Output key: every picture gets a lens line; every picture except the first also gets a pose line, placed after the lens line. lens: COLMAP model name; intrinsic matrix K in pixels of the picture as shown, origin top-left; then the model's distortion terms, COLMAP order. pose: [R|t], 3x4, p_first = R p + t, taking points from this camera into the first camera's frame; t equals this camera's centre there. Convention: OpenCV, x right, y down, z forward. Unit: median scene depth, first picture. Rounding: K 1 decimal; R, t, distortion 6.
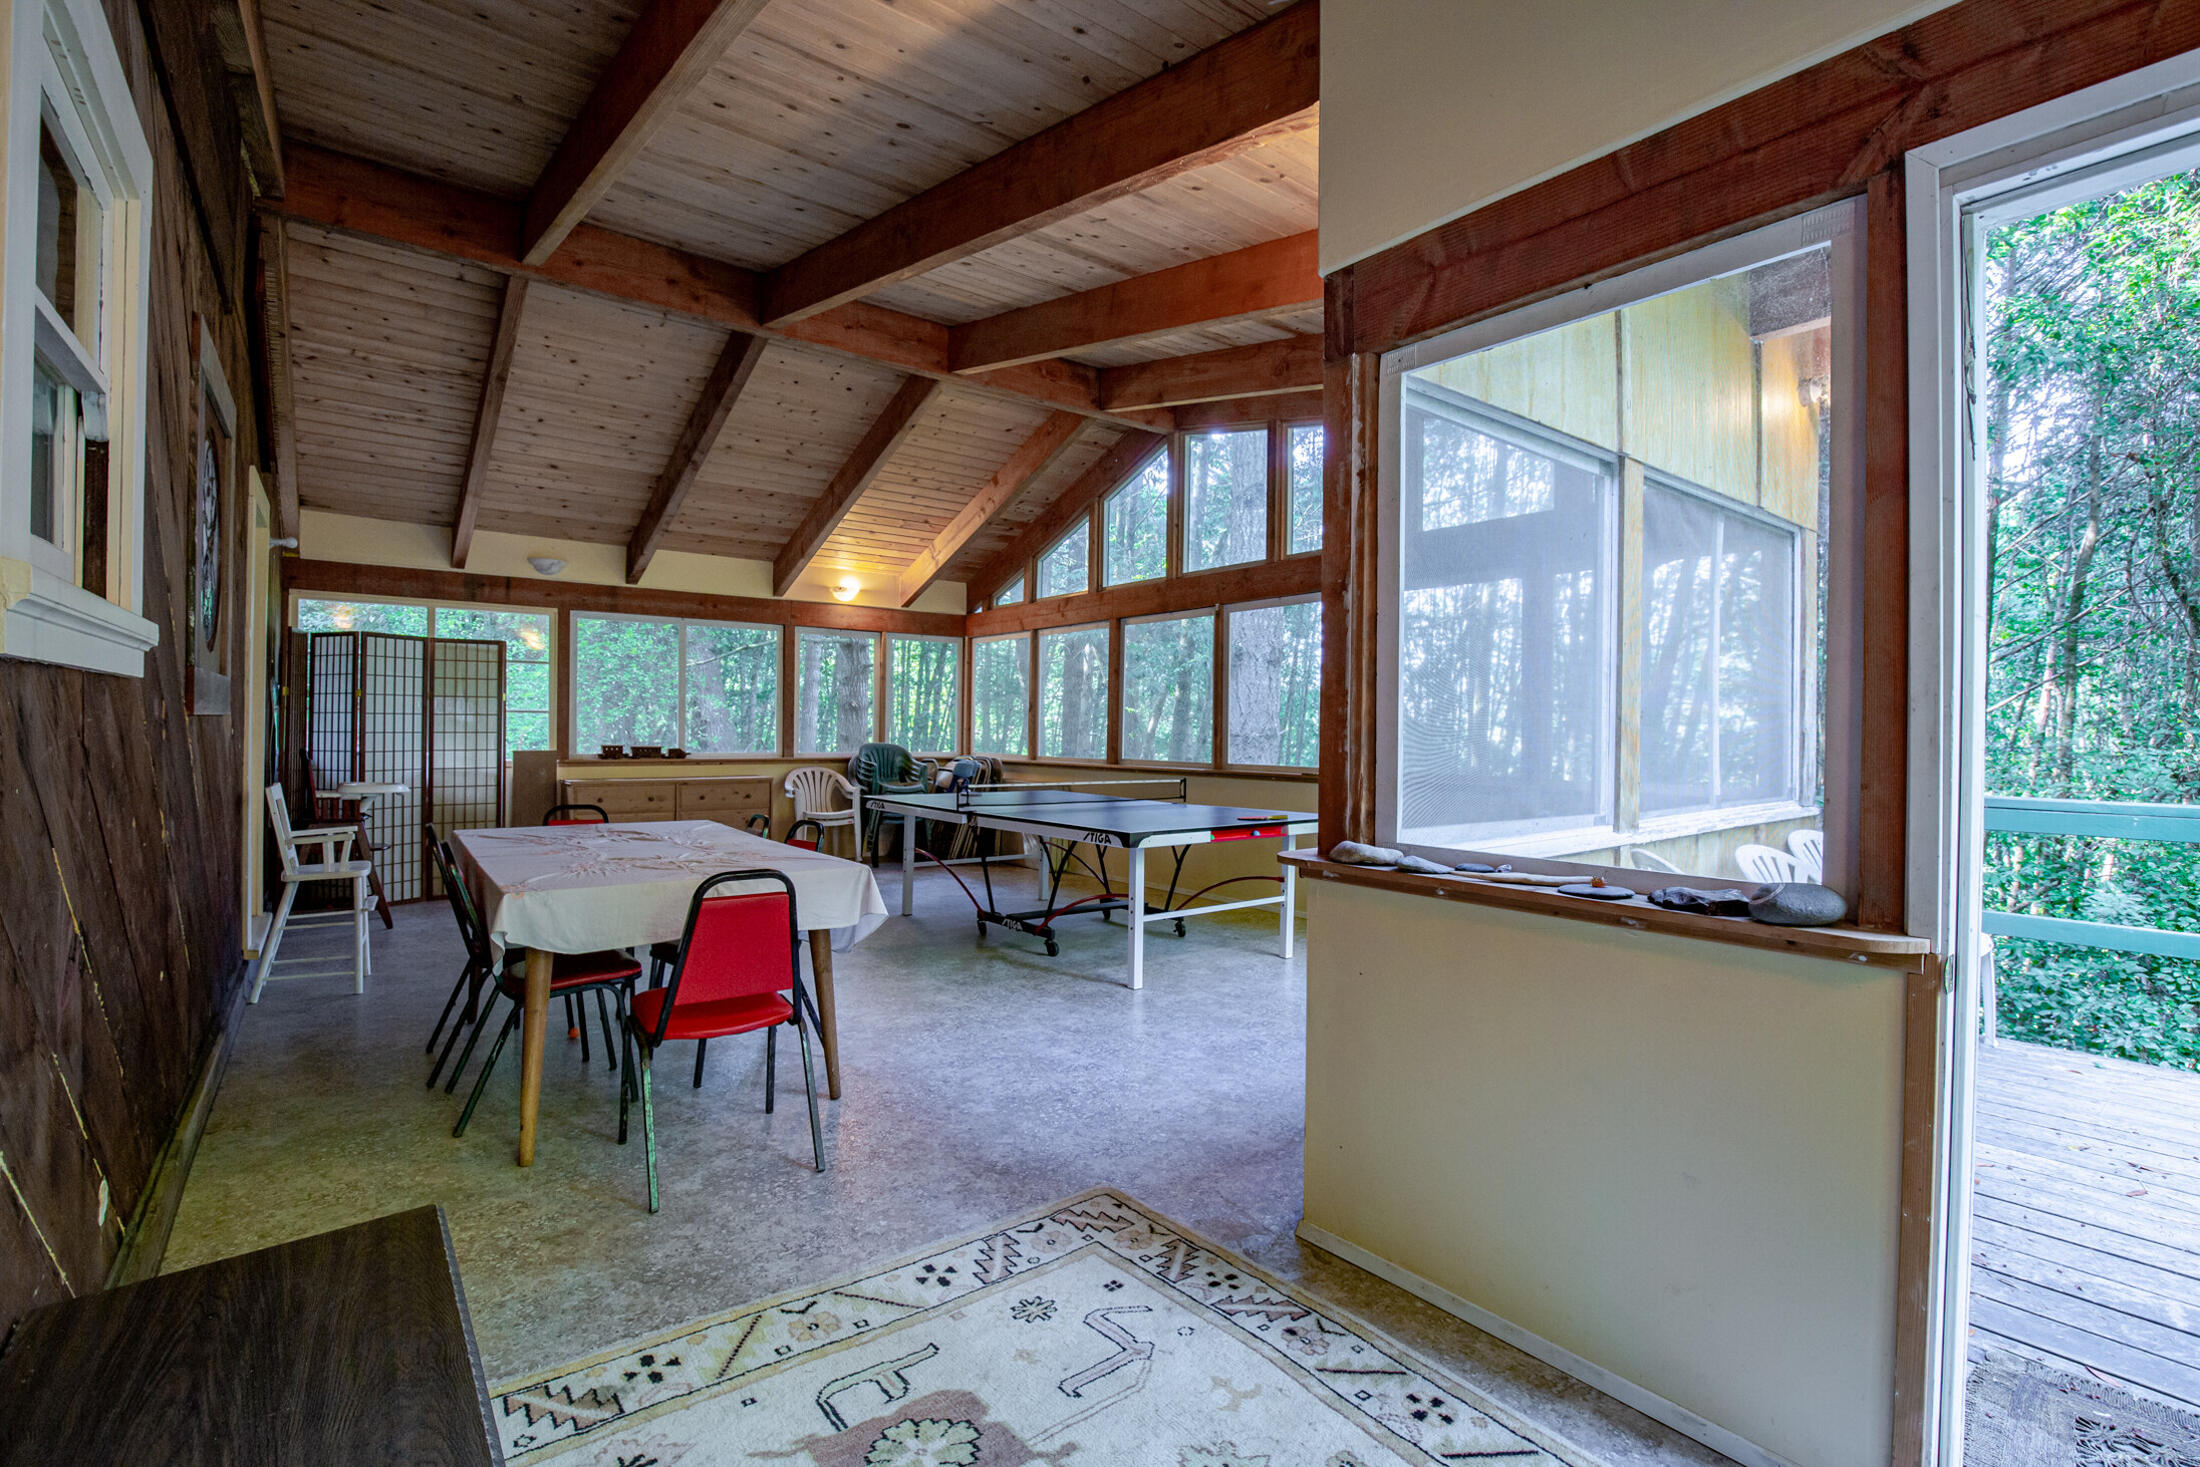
lens RADIAL K [[1004.8, 0, 1112.4], [0, 1004.8, 729.5], [0, 0, 1]] dist [-0.037344, 0.006075]
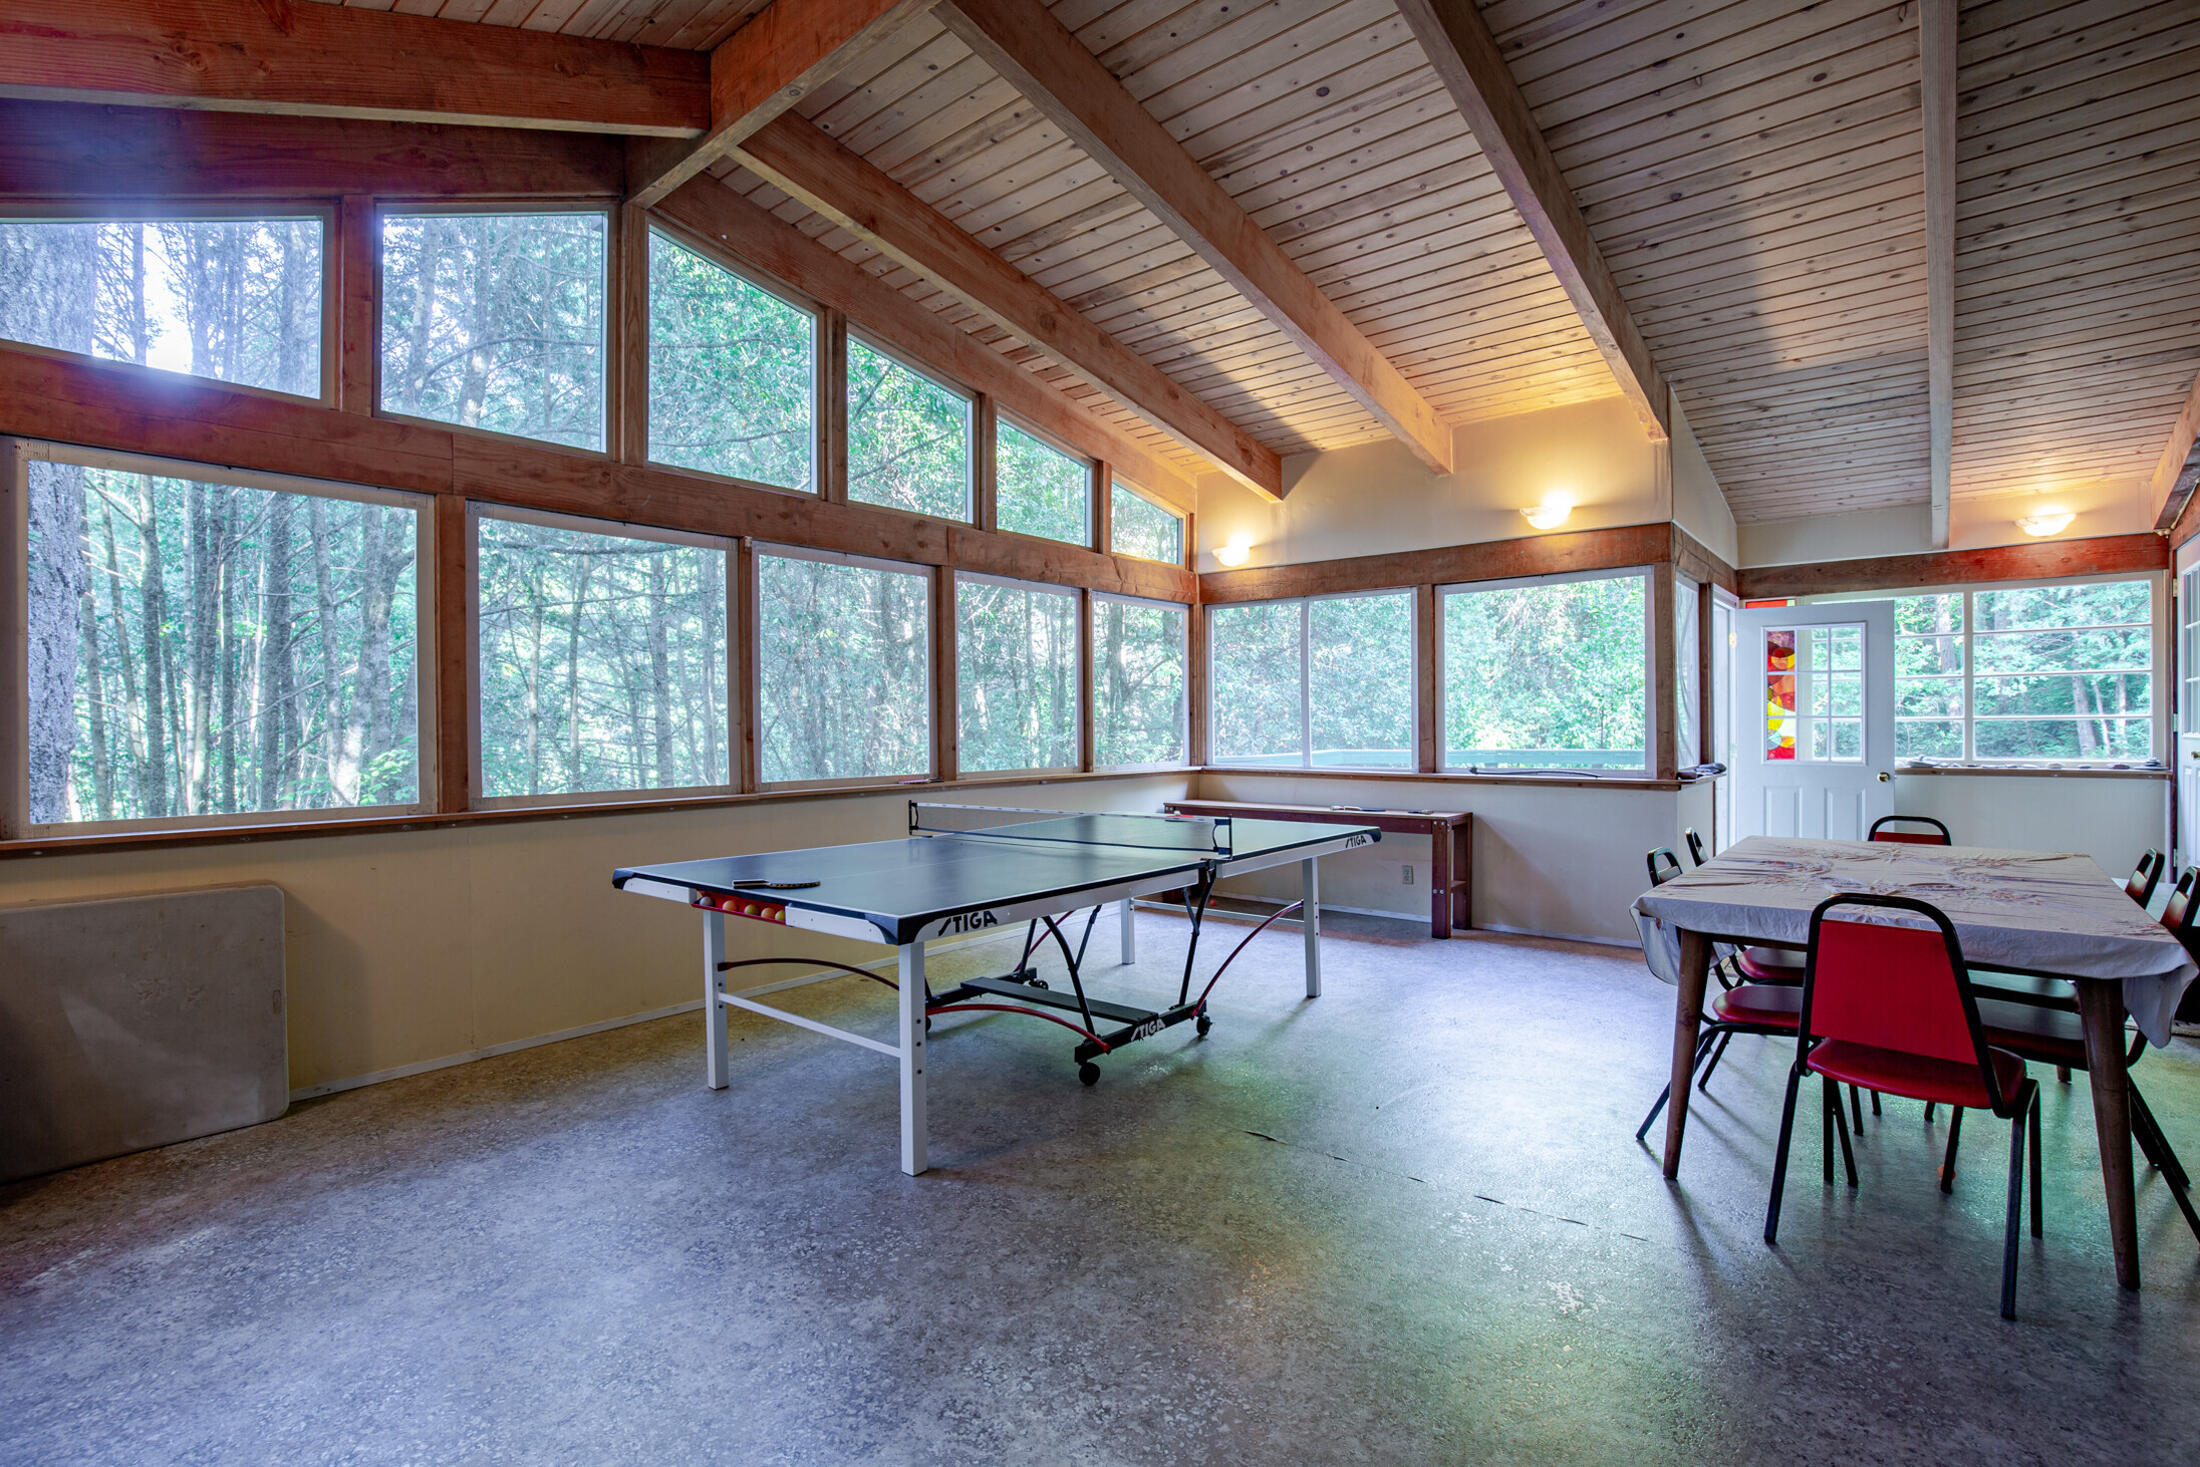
lens RADIAL K [[1004.8, 0, 1112.4], [0, 1004.8, 729.5], [0, 0, 1]] dist [-0.037344, 0.006075]
pose [[-0.222186, -0.013027, 0.974917, -0.558266], [0.003703, 0.999892, 0.014204, -0.009566], [-0.974997, 0.006766, -0.222114, 0.891272]]
